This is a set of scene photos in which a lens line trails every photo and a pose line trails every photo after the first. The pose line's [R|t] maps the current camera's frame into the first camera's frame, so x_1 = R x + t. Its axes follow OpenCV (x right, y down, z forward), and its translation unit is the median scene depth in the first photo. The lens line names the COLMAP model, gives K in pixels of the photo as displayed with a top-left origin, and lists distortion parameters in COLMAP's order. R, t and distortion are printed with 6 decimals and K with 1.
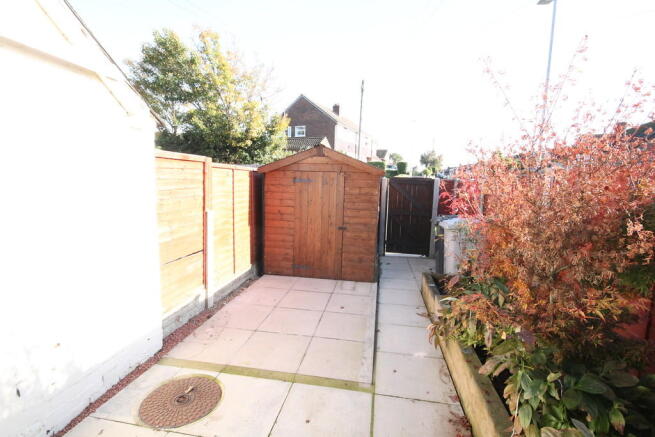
lens RADIAL K [[305.2, 0, 327.5], [0, 305.2, 218.5], [0, 0, 1]] dist [0.016242, -0.013323]
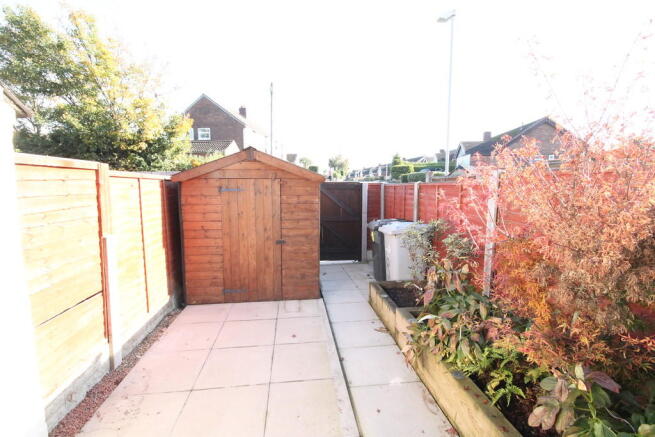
lens RADIAL K [[305.2, 0, 327.5], [0, 305.2, 218.5], [0, 0, 1]] dist [0.016242, -0.013323]
pose [[0.957002, -0.058900, 0.284037, -0.066842], [0.062678, 0.998025, -0.004223, -0.022823], [-0.283228, 0.021845, 0.958804, 0.107260]]
